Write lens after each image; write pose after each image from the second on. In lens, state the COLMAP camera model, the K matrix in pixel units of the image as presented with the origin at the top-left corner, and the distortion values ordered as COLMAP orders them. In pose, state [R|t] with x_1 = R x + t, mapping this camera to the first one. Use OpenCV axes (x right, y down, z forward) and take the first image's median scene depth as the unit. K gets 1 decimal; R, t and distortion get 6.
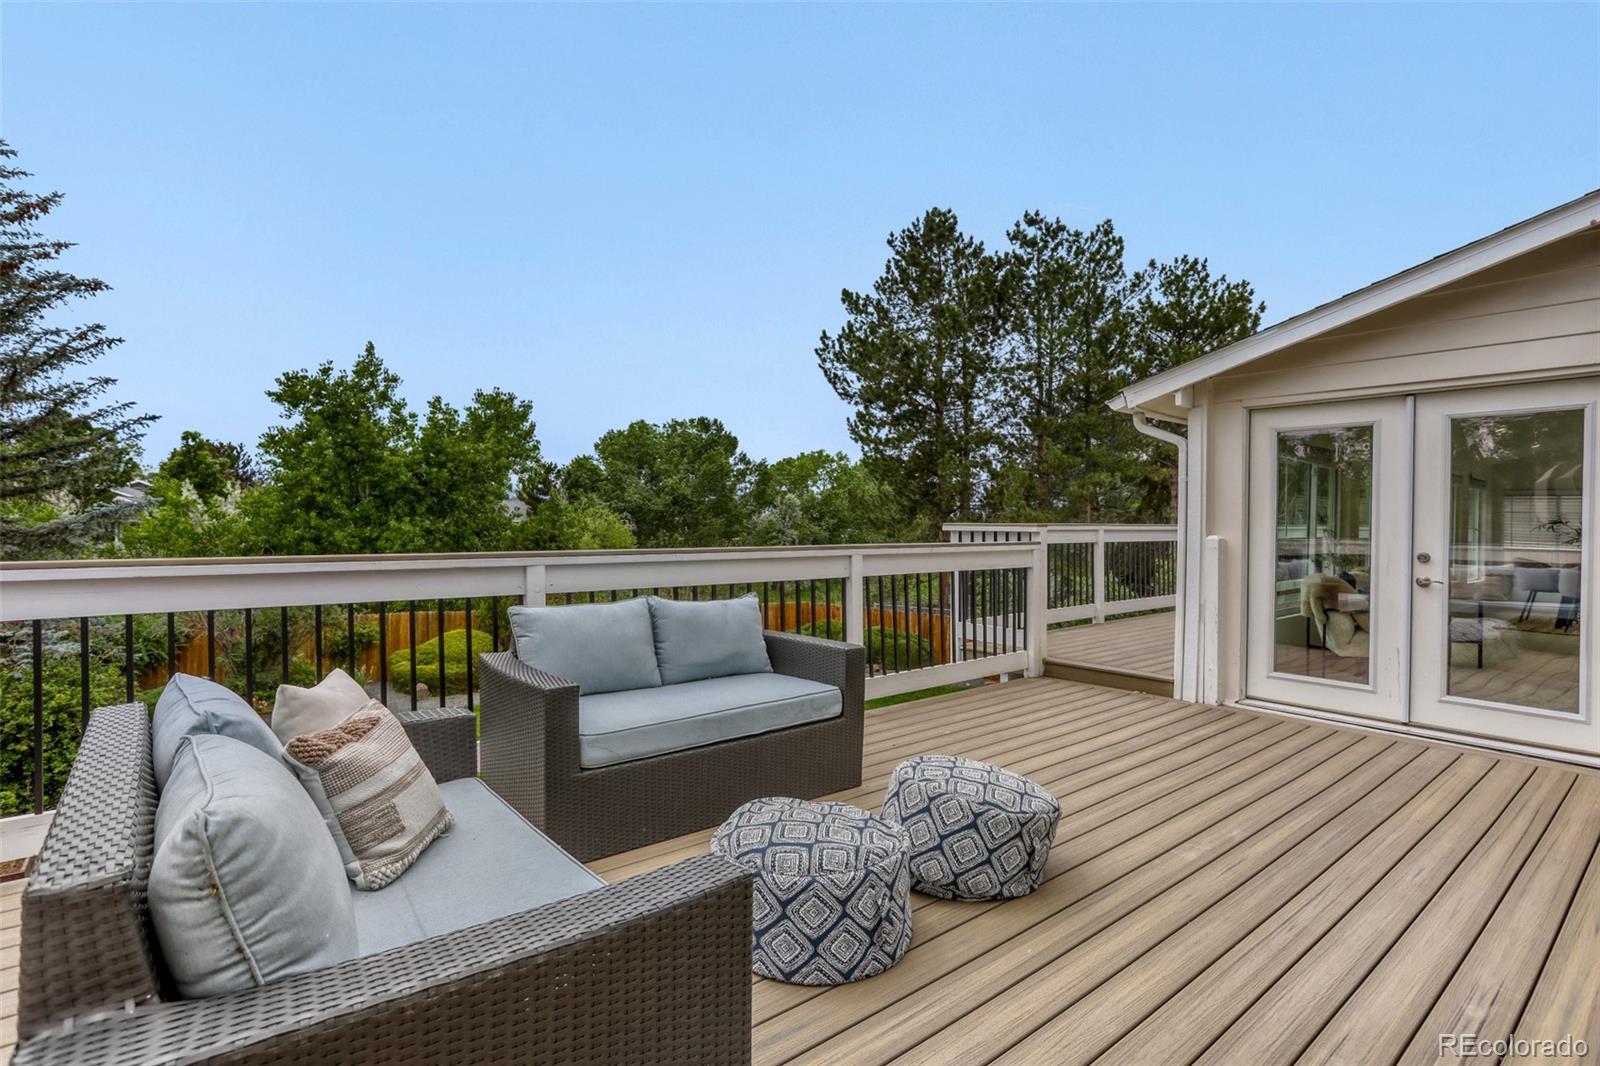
lens RADIAL K [[788.1, 0, 772.4], [0, 788.1, 536.3], [0, 0, 1]] dist [-0.047468, 0.000282]
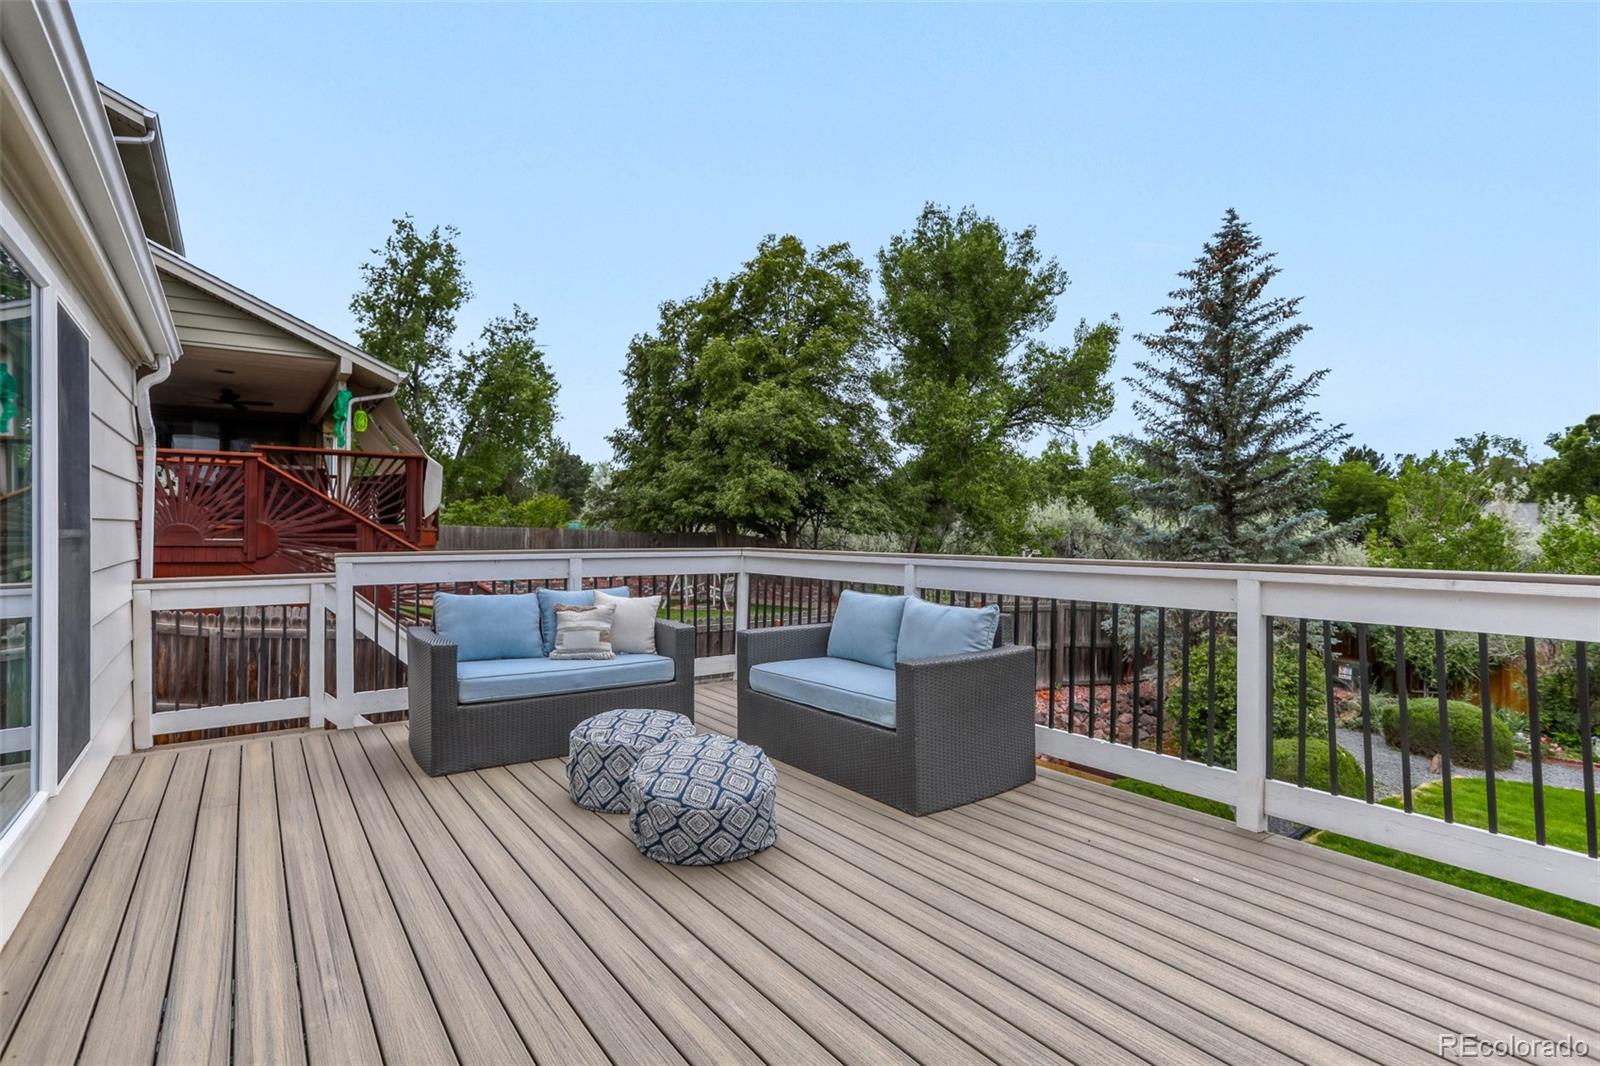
lens RADIAL K [[788.1, 0, 772.4], [0, 788.1, 536.3], [0, 0, 1]] dist [-0.047468, 0.000282]
pose [[-0.066856, 0.004478, -0.997753, 0.052172], [-0.022091, 0.999738, 0.005967, -0.000593], [0.997518, 0.022440, -0.066739, 0.044727]]
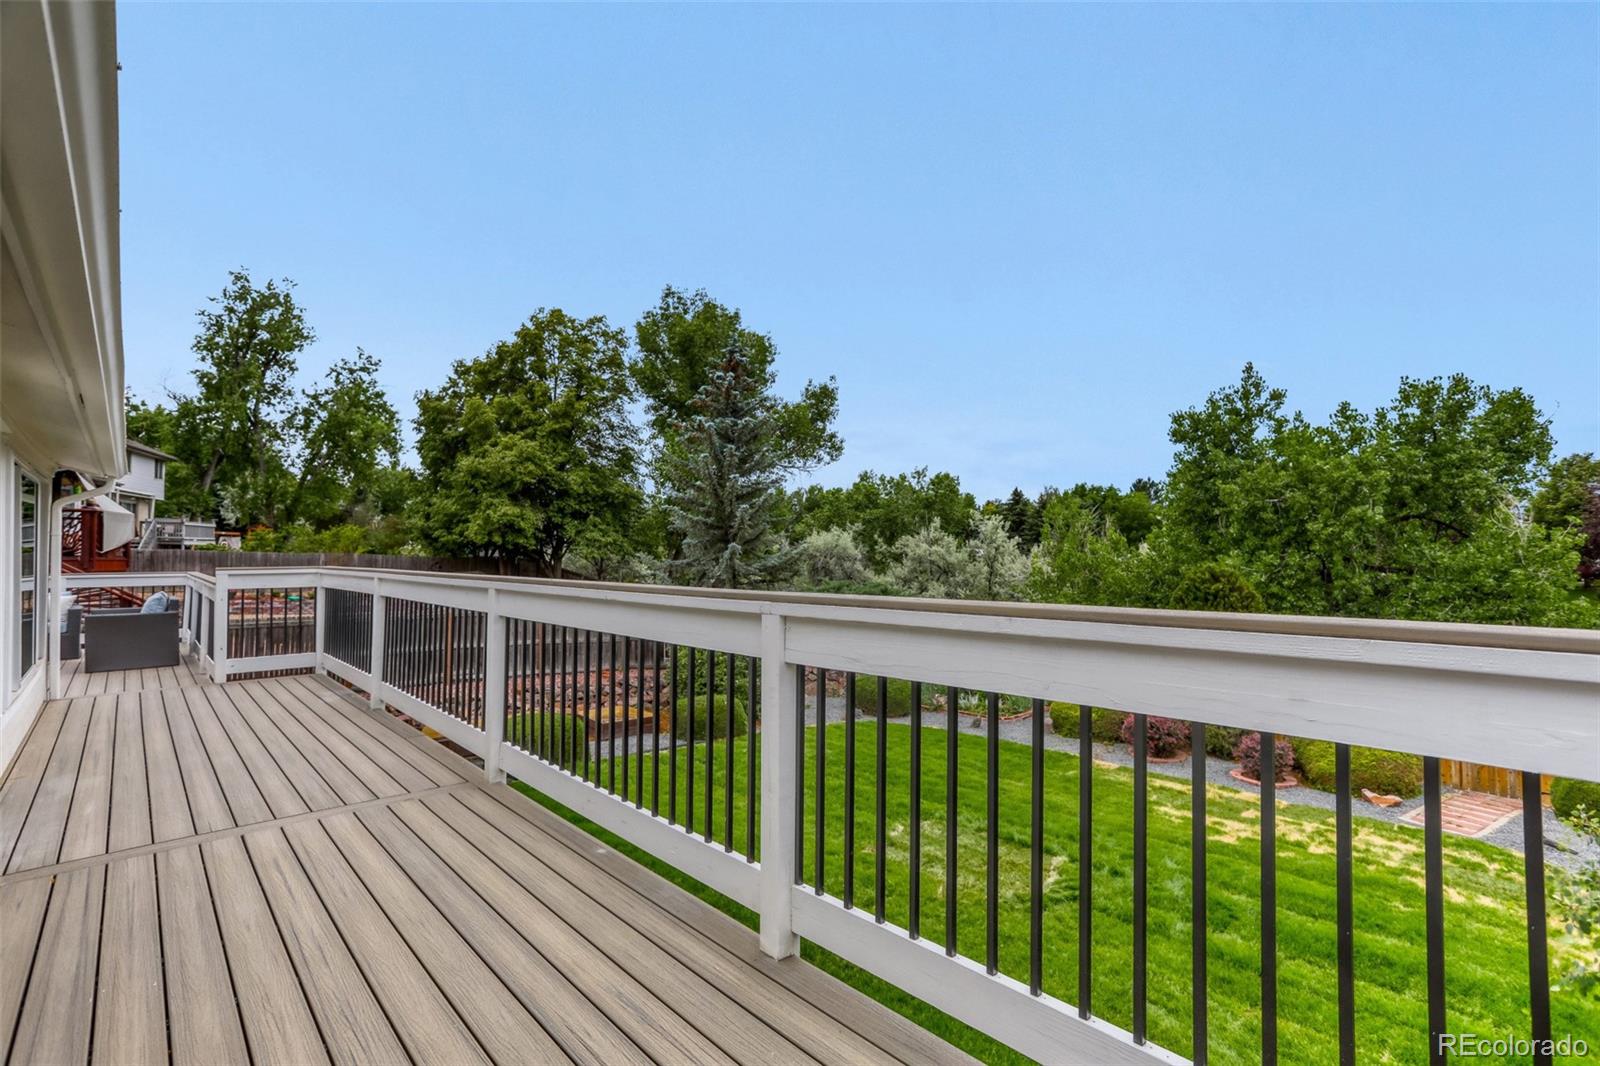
lens RADIAL K [[755.0, 0, 762.3], [0, 755.0, 550.9], [0, 0, 1]] dist [-0.028440, 0.000167]
pose [[0.041401, -0.001867, -0.999141, 0.116299], [-0.016874, 0.999854, -0.002568, -0.004126], [0.999000, 0.016966, 0.041363, 0.131423]]
